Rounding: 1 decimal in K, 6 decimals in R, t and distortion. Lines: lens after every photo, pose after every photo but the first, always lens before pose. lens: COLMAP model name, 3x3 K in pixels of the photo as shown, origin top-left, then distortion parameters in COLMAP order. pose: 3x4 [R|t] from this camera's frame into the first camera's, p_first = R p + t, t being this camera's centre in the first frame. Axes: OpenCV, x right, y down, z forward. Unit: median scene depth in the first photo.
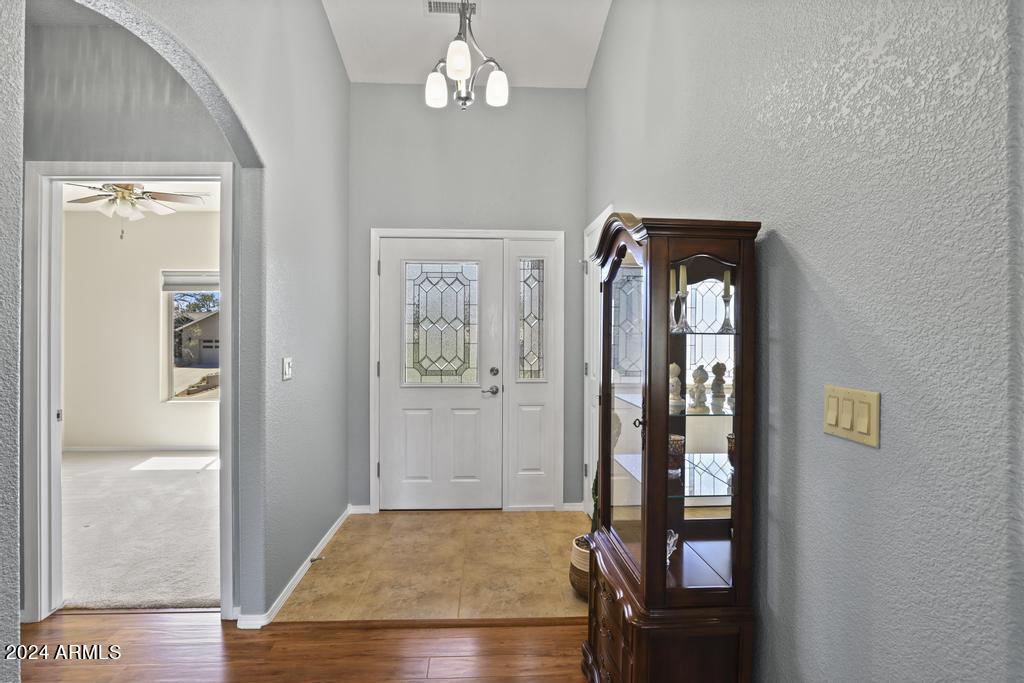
lens RADIAL K [[533.3, 0, 512.0], [0, 533.3, 341.5], [0, 0, 1]] dist [-0.000109, -0.000014]
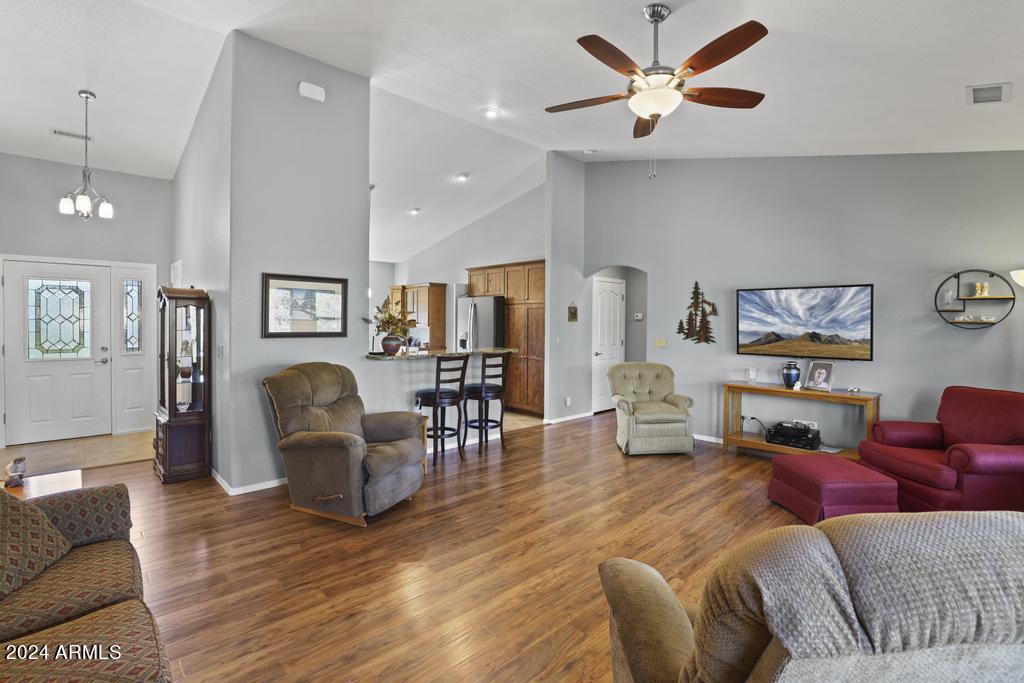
lens RADIAL K [[471.2, 0, 510.9], [0, 471.2, 330.9], [0, 0, 1]] dist [-0.025442, 0.000251]
pose [[0.768220, -0.010726, 0.640096, 0.017830], [0.010150, 0.999938, 0.004575, 0.007868], [-0.640105, 0.002983, 0.768281, -0.860585]]
